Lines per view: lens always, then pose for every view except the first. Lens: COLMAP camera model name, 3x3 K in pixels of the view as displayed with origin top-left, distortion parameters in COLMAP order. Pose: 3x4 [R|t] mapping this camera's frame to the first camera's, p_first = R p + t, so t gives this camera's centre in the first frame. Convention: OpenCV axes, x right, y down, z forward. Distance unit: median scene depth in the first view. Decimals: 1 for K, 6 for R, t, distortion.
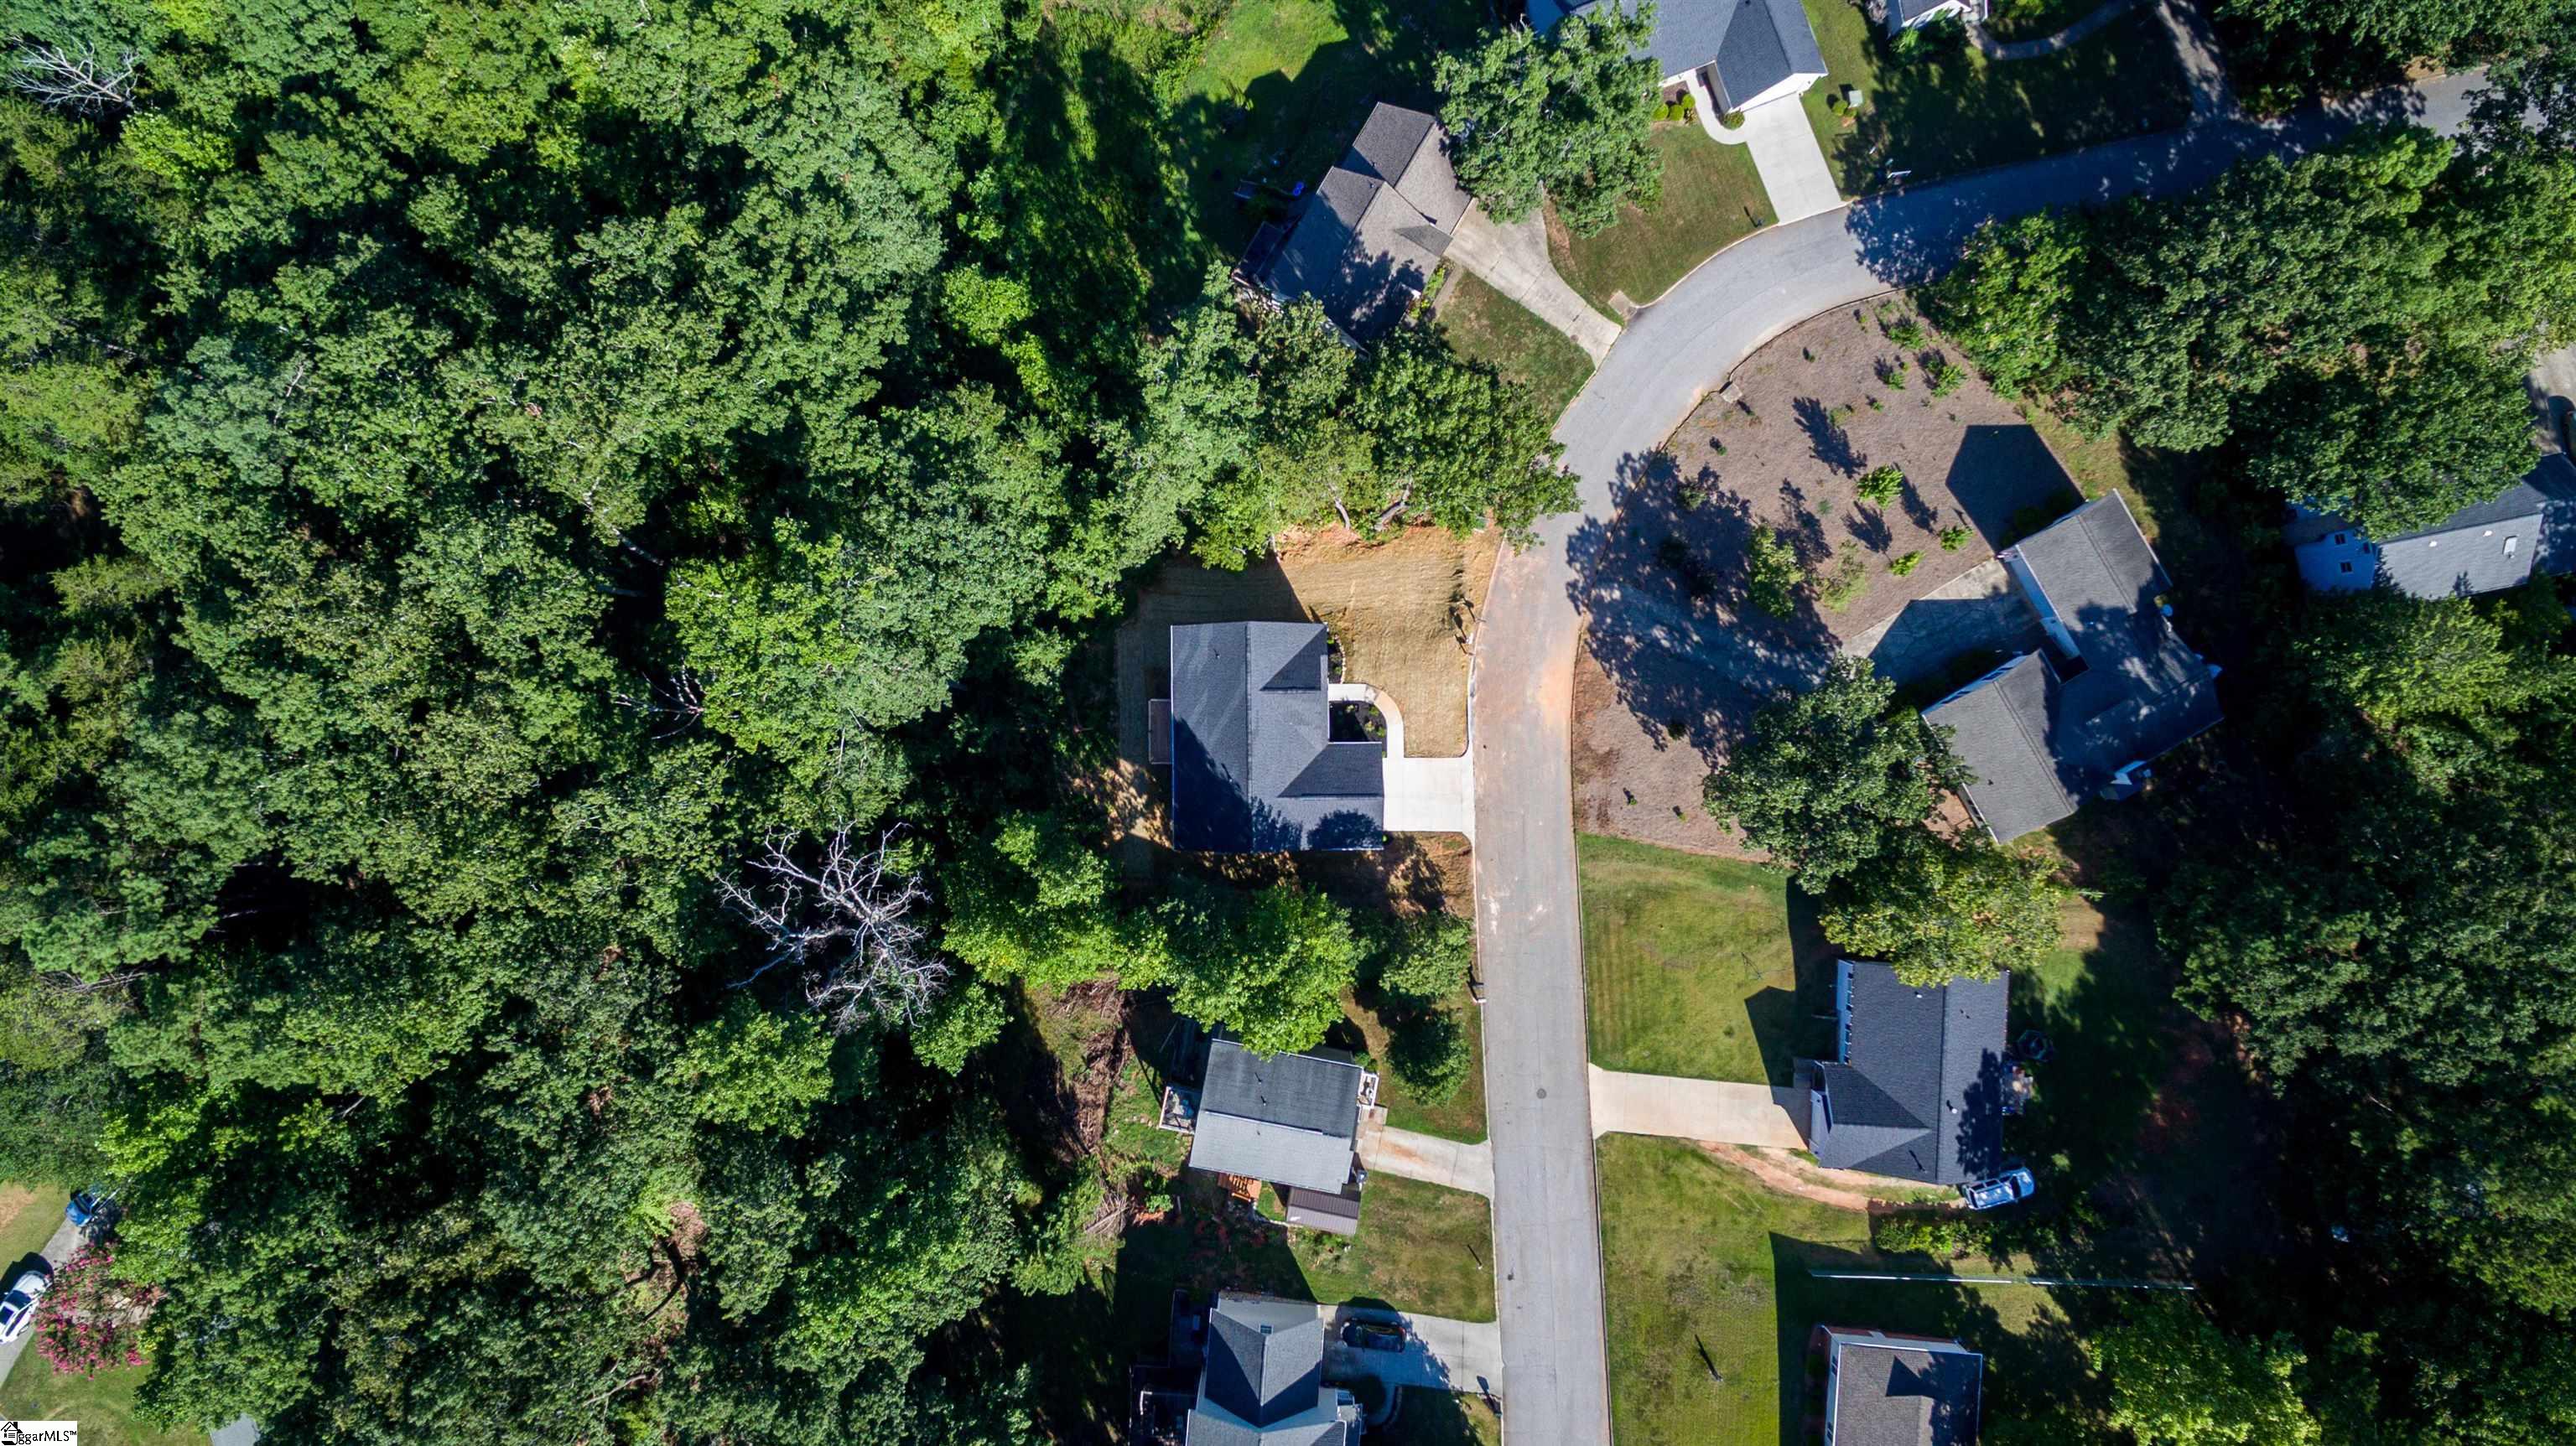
lens RADIAL K [[1539.3, 0, 1288.0], [0, 1539.3, 723.0], [0, 0, 1]] dist [-0.267034, 0.196637]
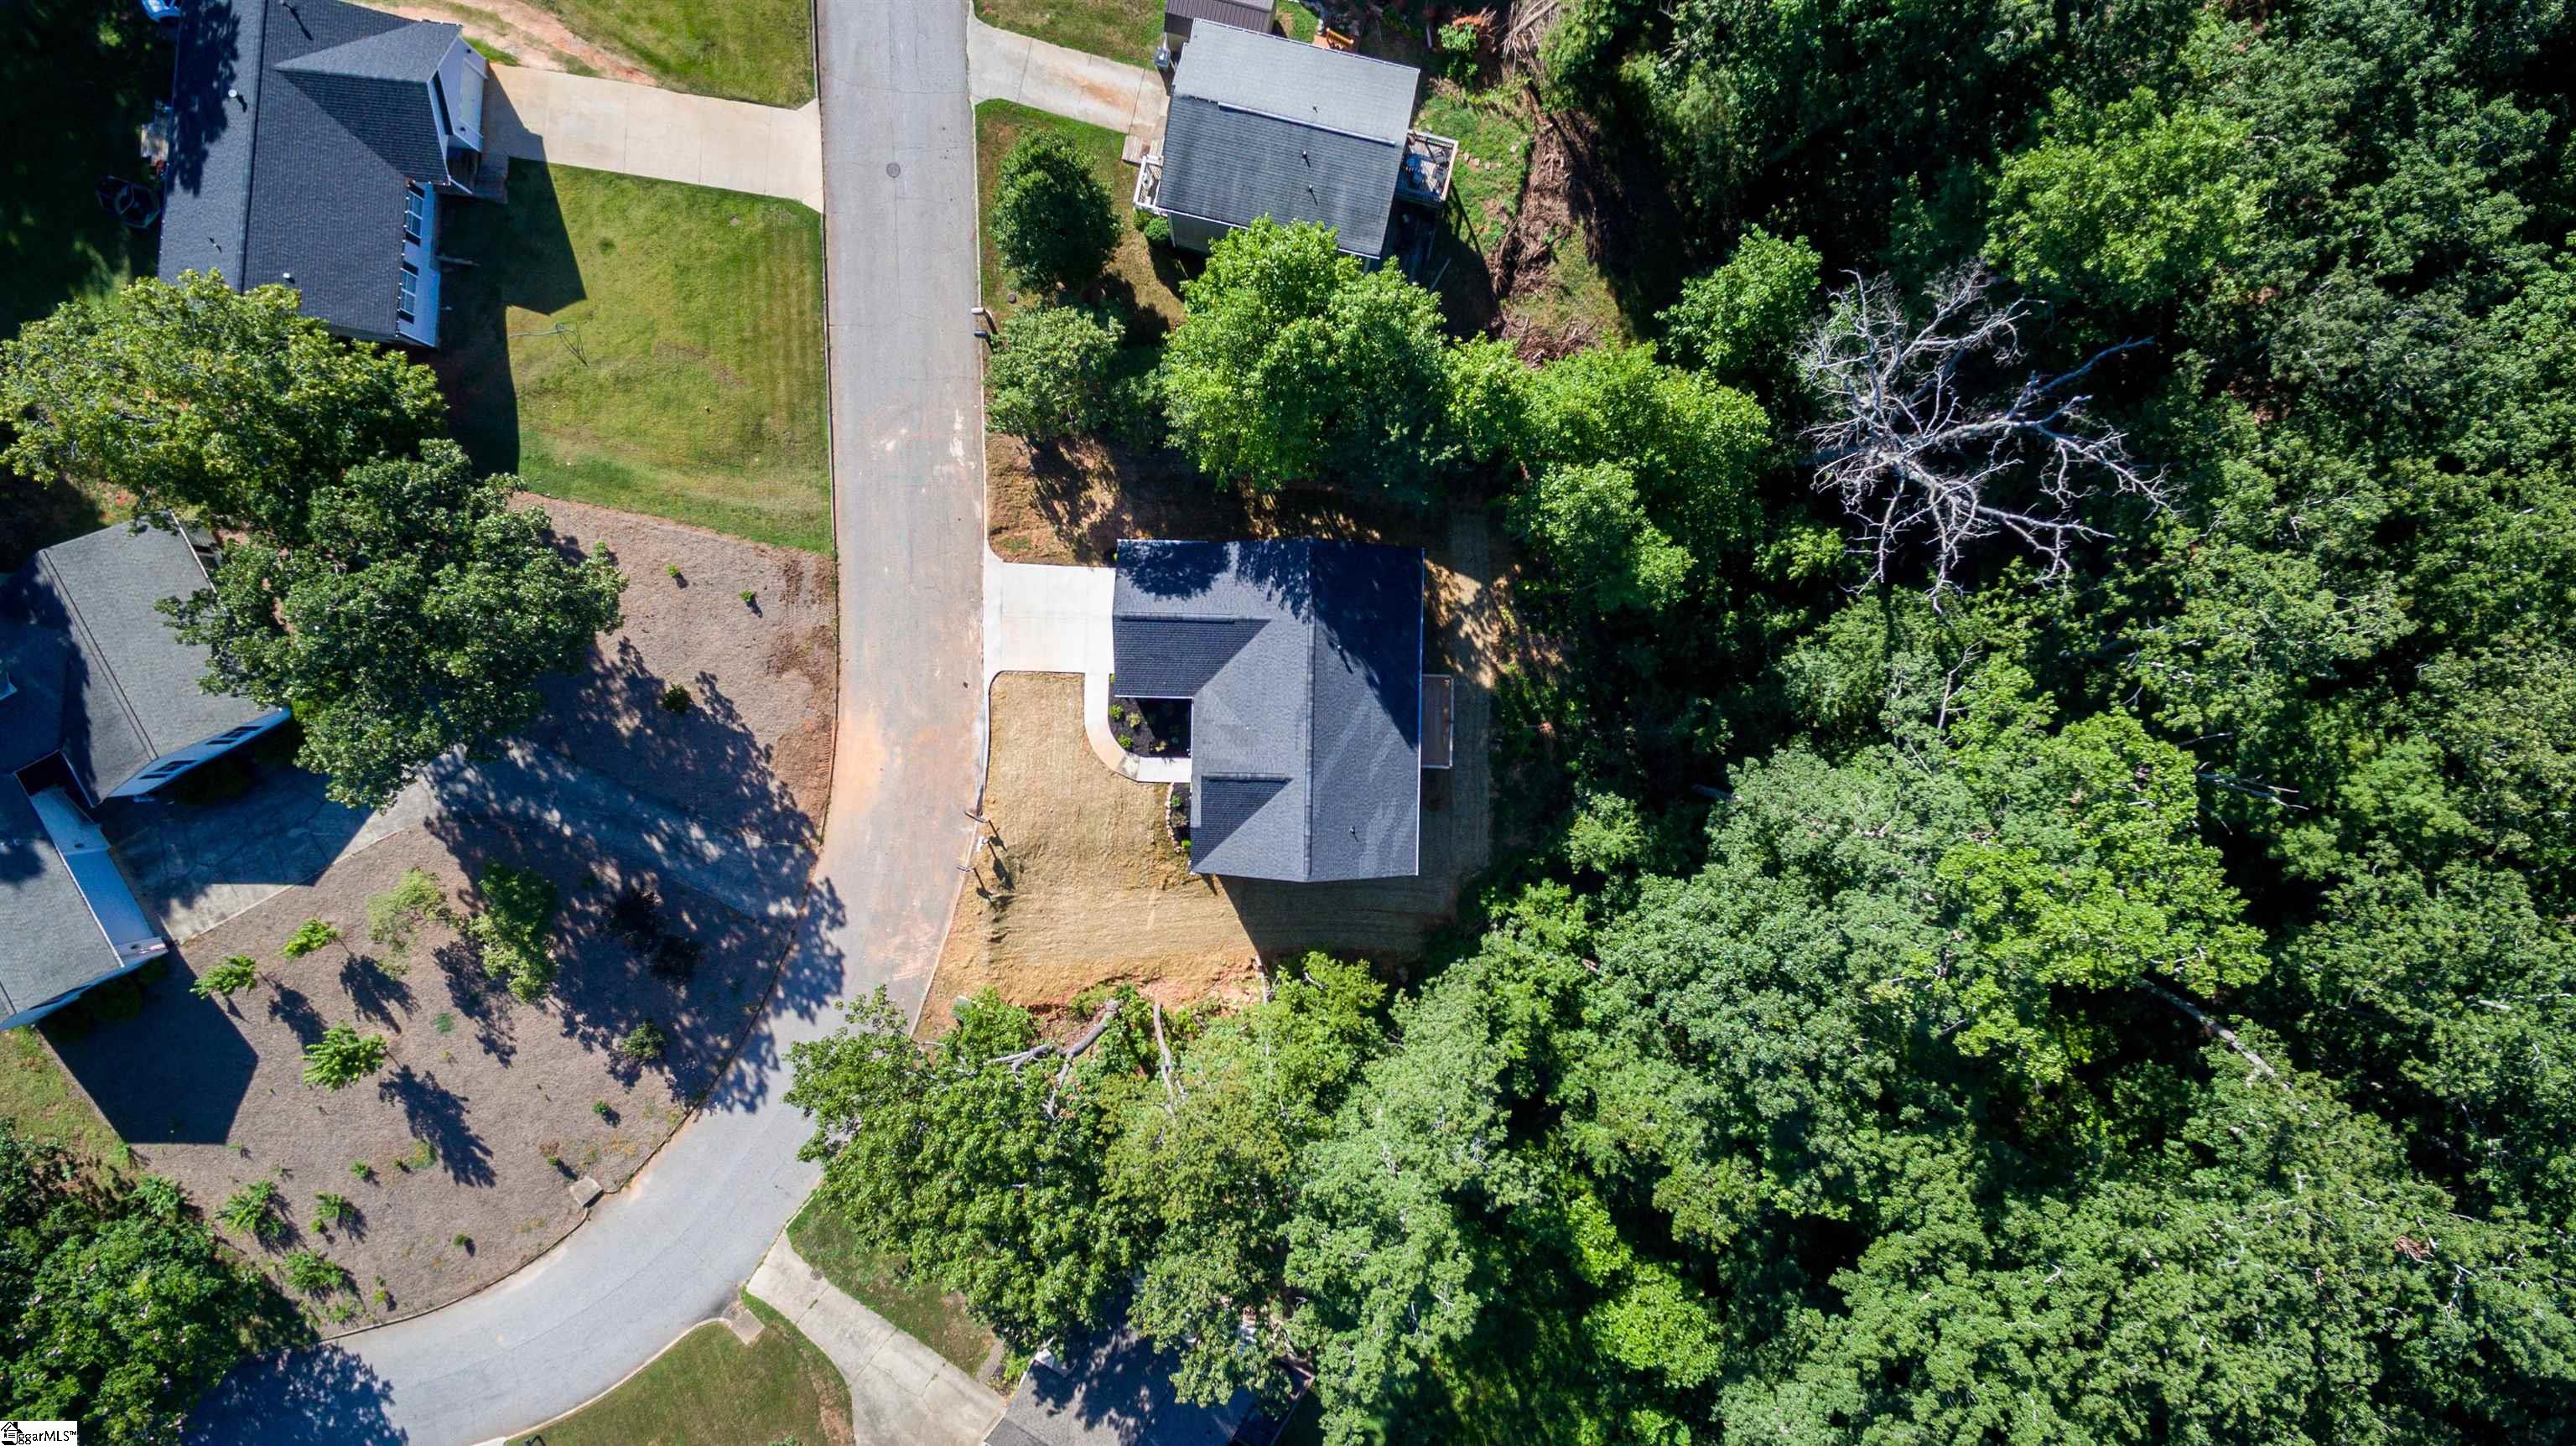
lens RADIAL K [[1503.5, 0, 1290.6], [0, 1503.5, 710.6], [0, 0, 1]] dist [-0.121811, 0.117757]
pose [[-0.999118, -0.029214, -0.030171, 0.002788], [0.029126, -0.999570, 0.003354, 0.005950], [-0.030256, 0.002472, 0.999539, 0.330511]]
